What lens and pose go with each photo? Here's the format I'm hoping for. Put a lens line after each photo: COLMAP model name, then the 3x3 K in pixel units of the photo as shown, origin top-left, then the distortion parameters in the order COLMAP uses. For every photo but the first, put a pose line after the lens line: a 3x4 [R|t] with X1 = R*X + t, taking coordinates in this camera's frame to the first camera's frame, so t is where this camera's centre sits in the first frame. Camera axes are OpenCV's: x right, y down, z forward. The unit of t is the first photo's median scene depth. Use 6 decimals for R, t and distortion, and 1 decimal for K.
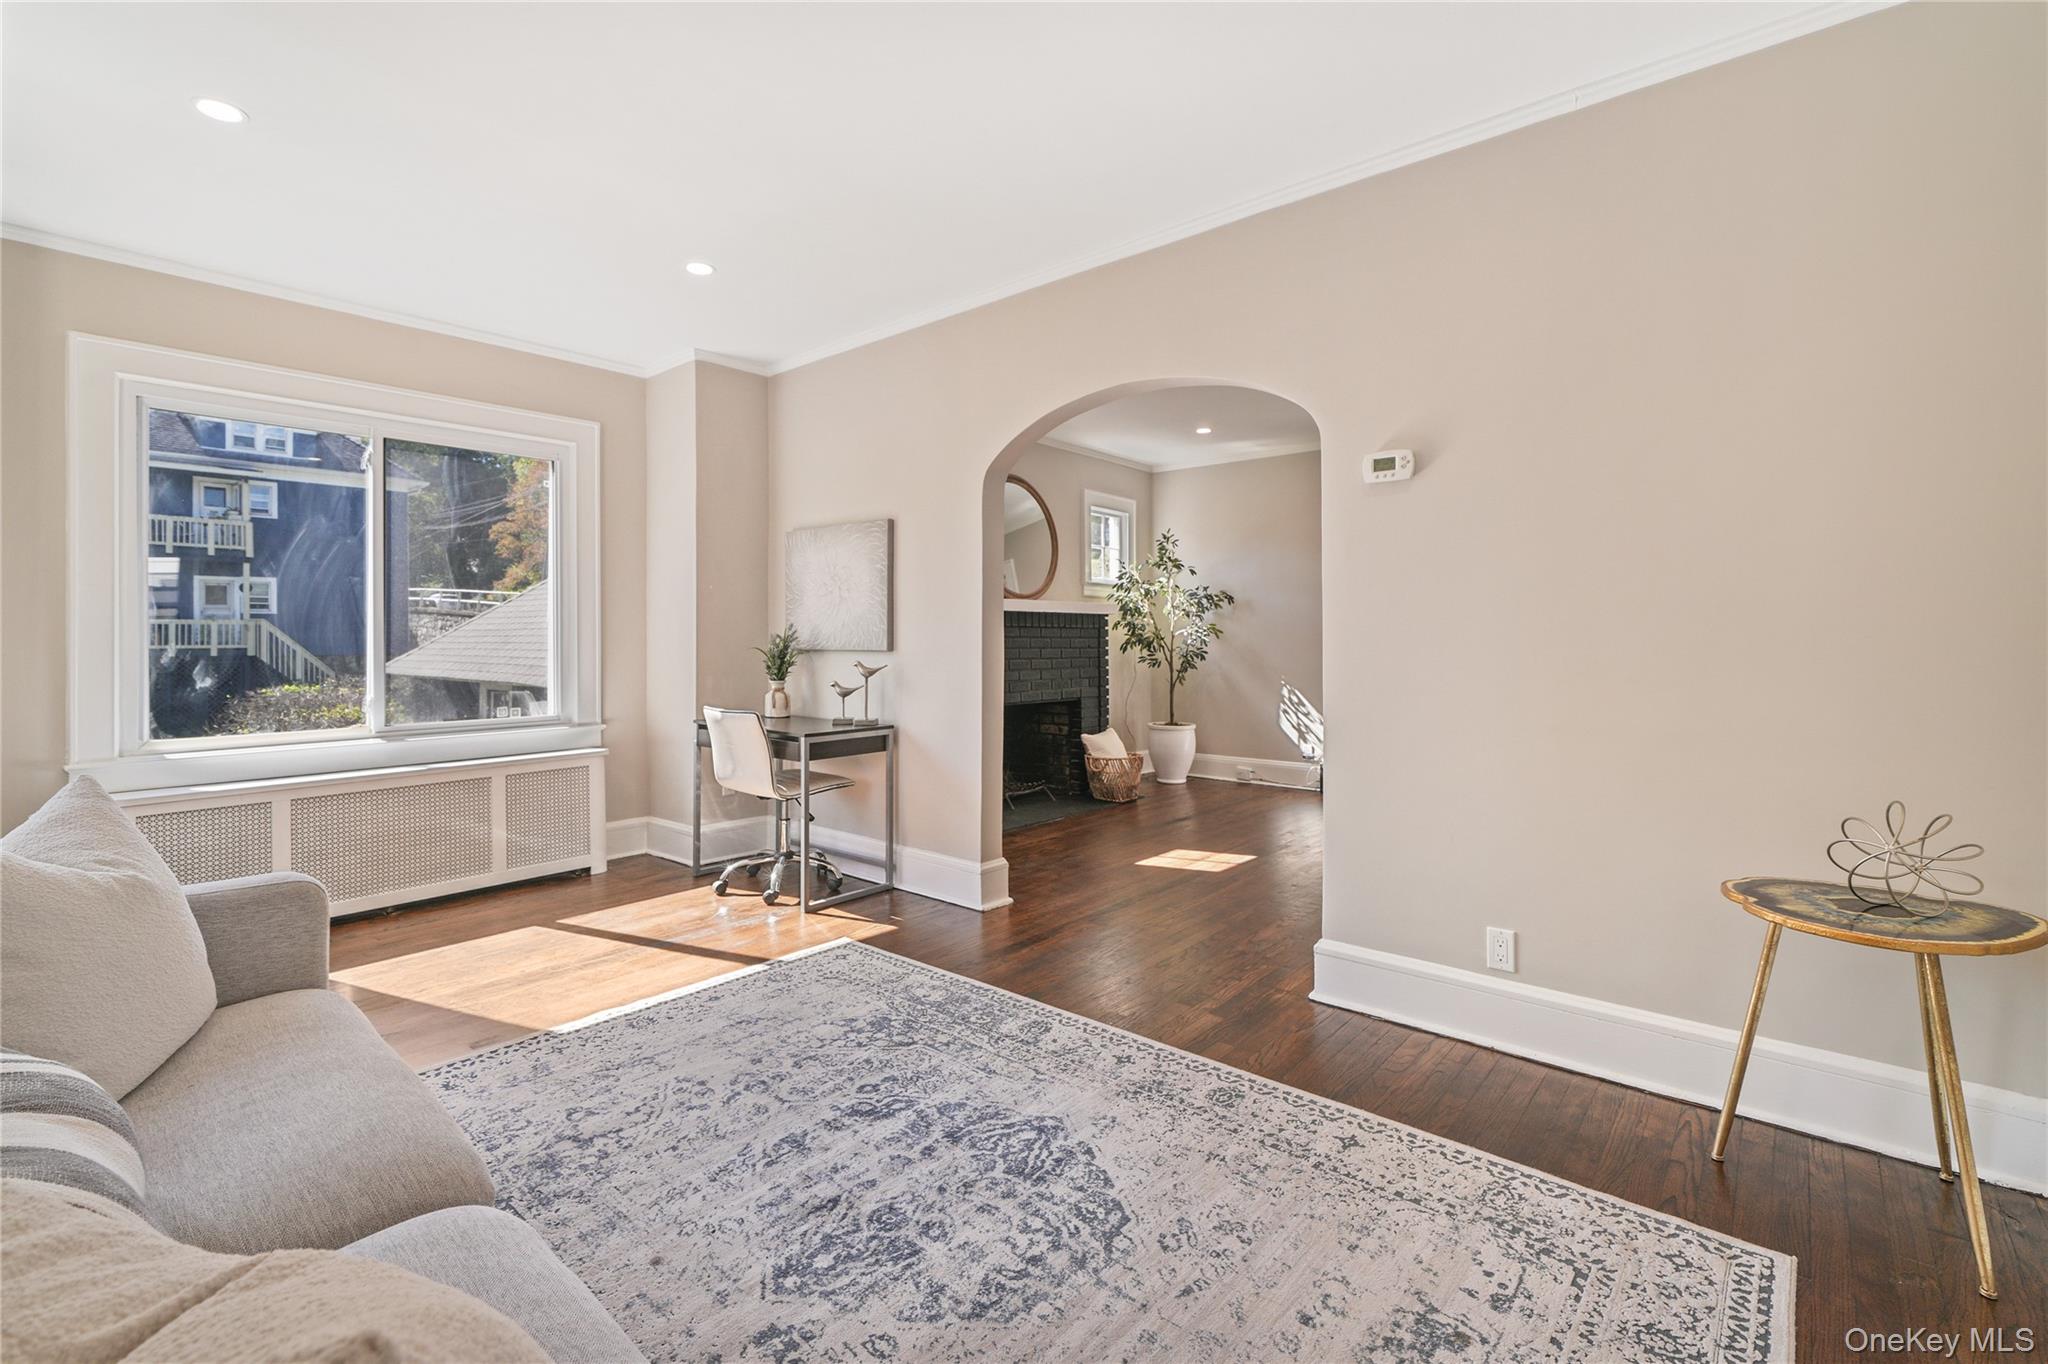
lens RADIAL K [[919.4, 0, 999.2], [0, 919.4, 640.1], [0, 0, 1]] dist [0.001274, 0.000163]
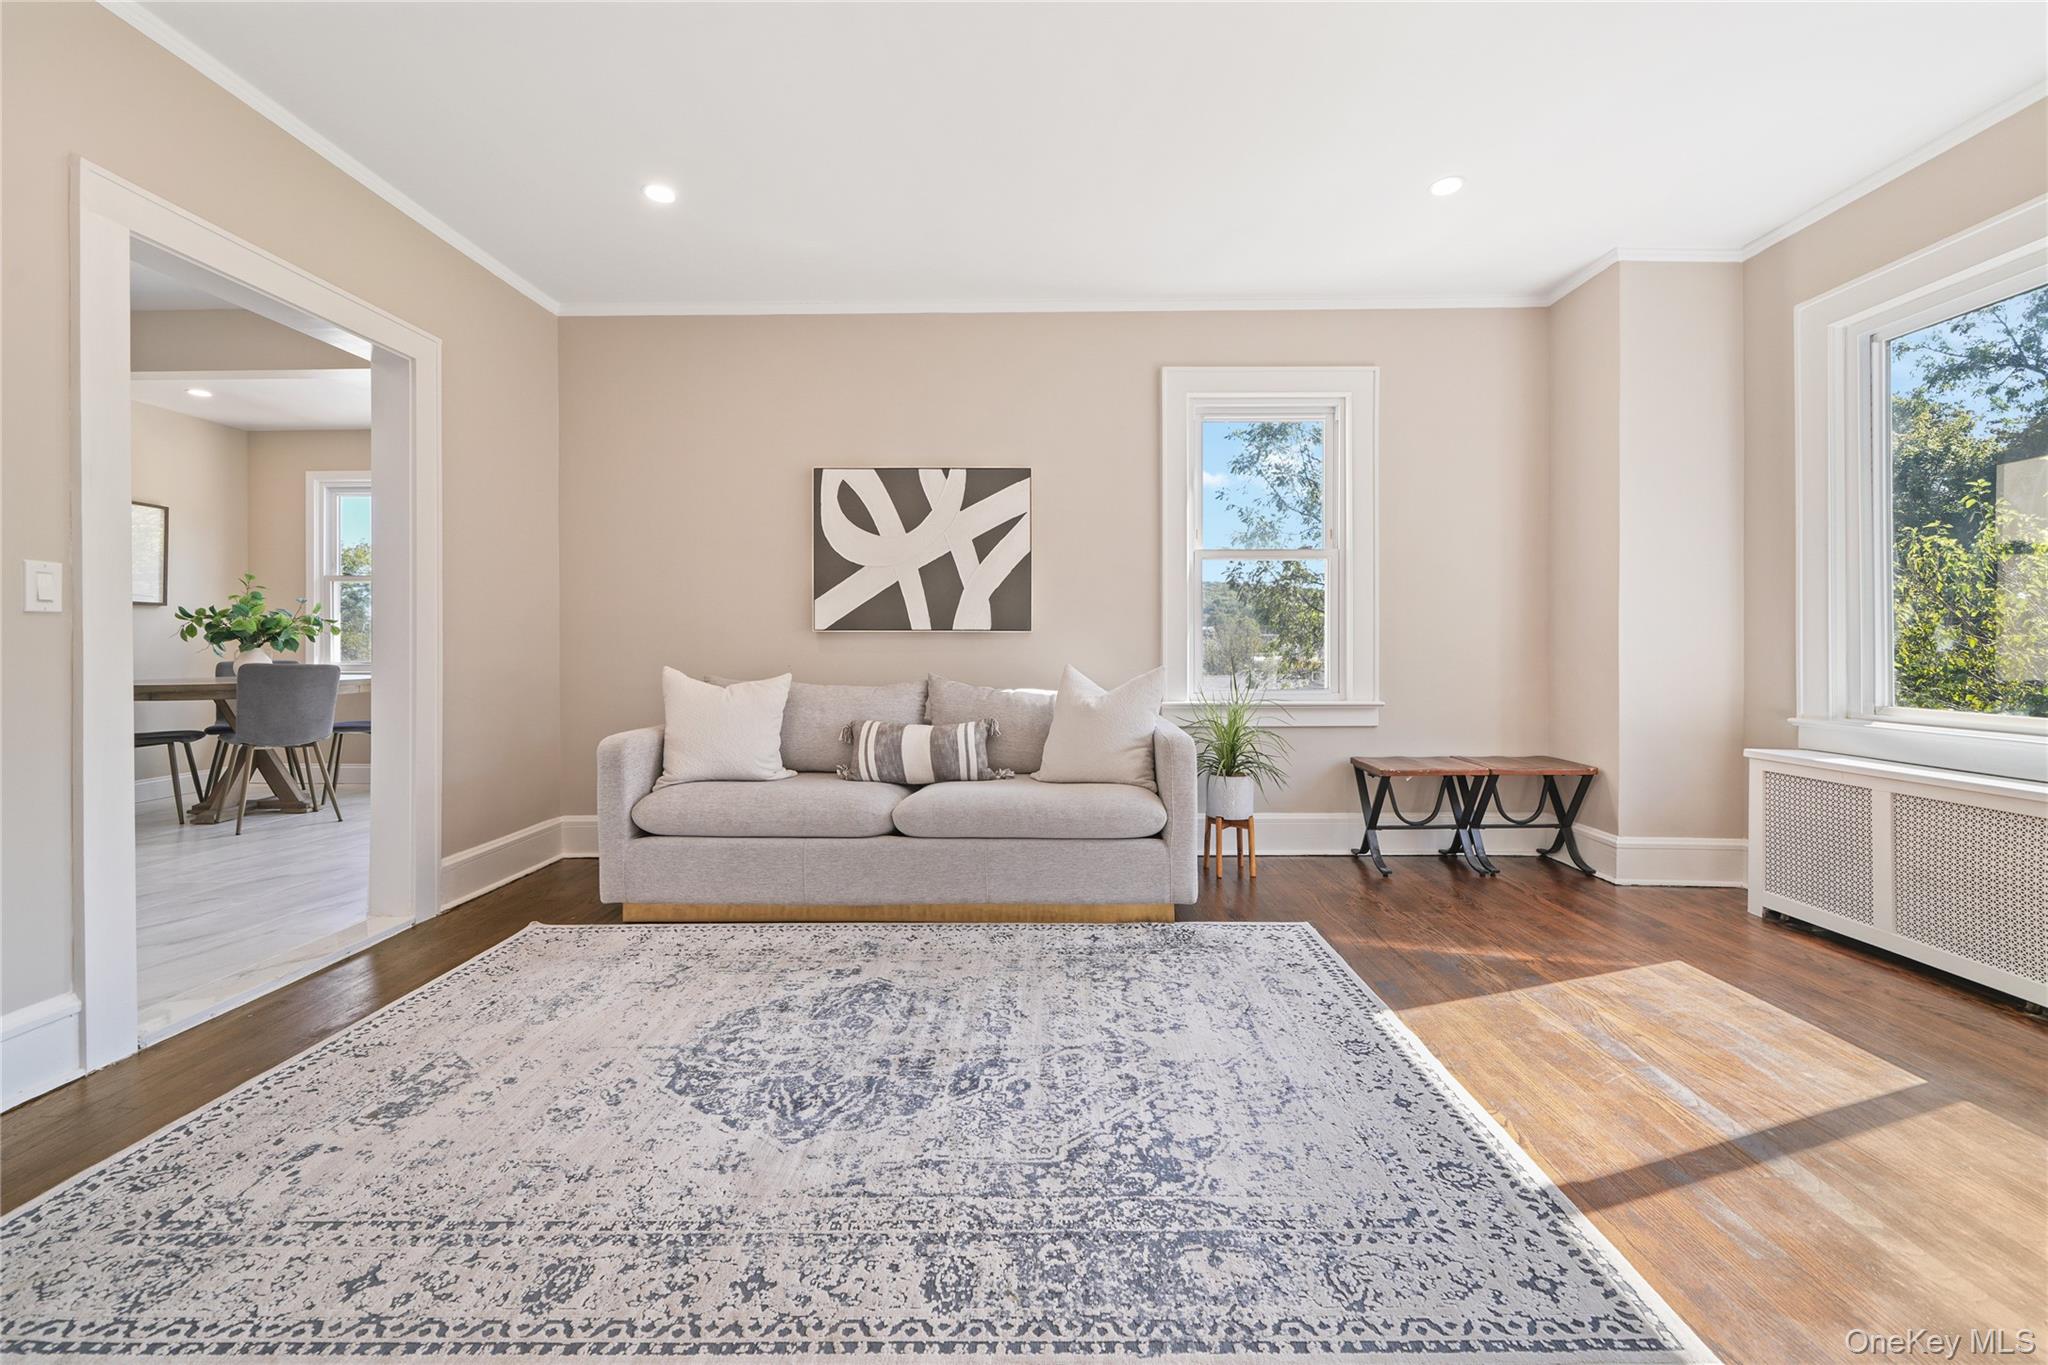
lens RADIAL K [[763.5, 0, 1021.2], [0, 763.5, 643.3], [0, 0, 1]] dist [-0.001371, 0.000035]
pose [[-0.740717, 0.009209, -0.671754, 0.366716], [0.007683, 0.999957, 0.005236, 0.060360], [0.671773, -0.001283, -0.740756, 1.638206]]
